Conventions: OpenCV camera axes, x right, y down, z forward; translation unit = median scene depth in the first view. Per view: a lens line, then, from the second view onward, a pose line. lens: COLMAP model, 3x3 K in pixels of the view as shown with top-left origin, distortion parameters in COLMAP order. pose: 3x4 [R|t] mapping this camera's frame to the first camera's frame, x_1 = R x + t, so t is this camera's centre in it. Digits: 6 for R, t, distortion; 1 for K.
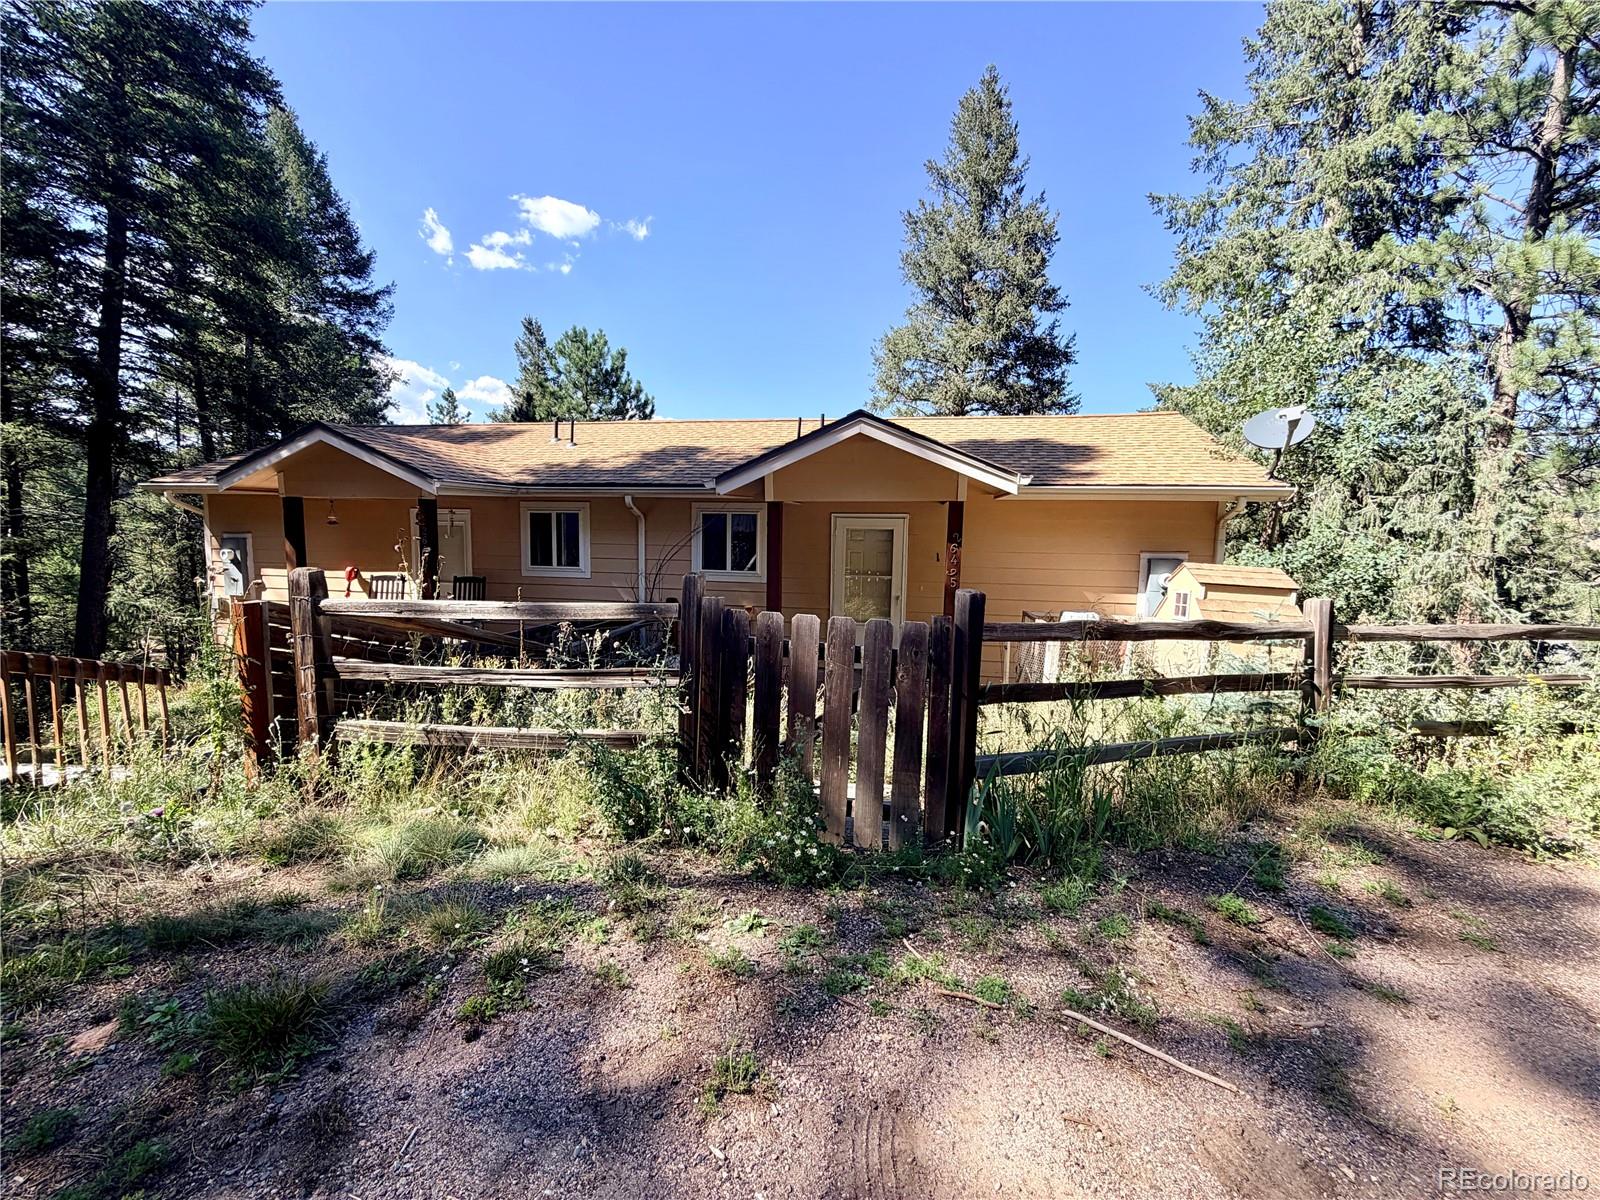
lens RADIAL K [[643.3, 0, 800.0], [0, 643.3, 600.0], [0, 0, 1]] dist [-0.000934, -0.000083]
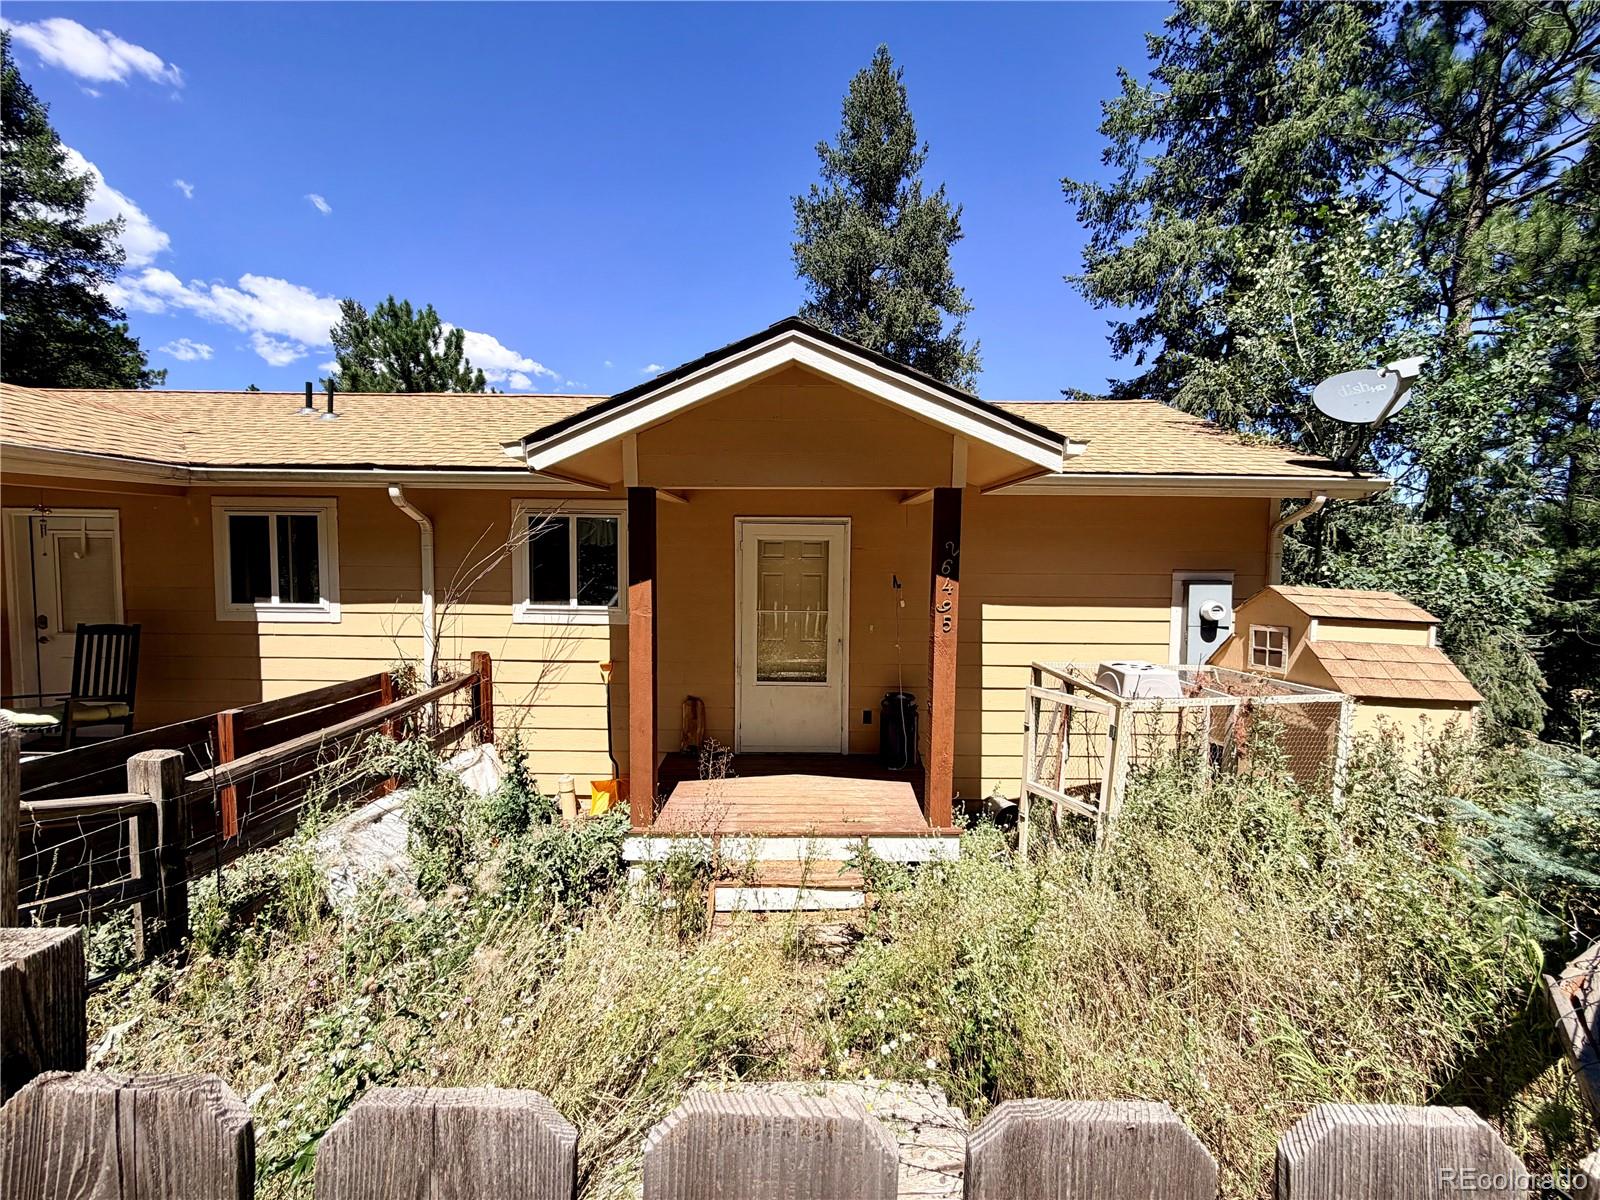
lens RADIAL K [[644.0, 0, 768.2], [0, 644.0, 599.3], [0, 0, 1]] dist [0.000186, 0.000013]
pose [[0.991188, -0.015115, 0.131597, -0.001675], [0.020590, 0.998974, -0.040345, -0.013242], [-0.130853, 0.042699, 0.990482, 0.190325]]
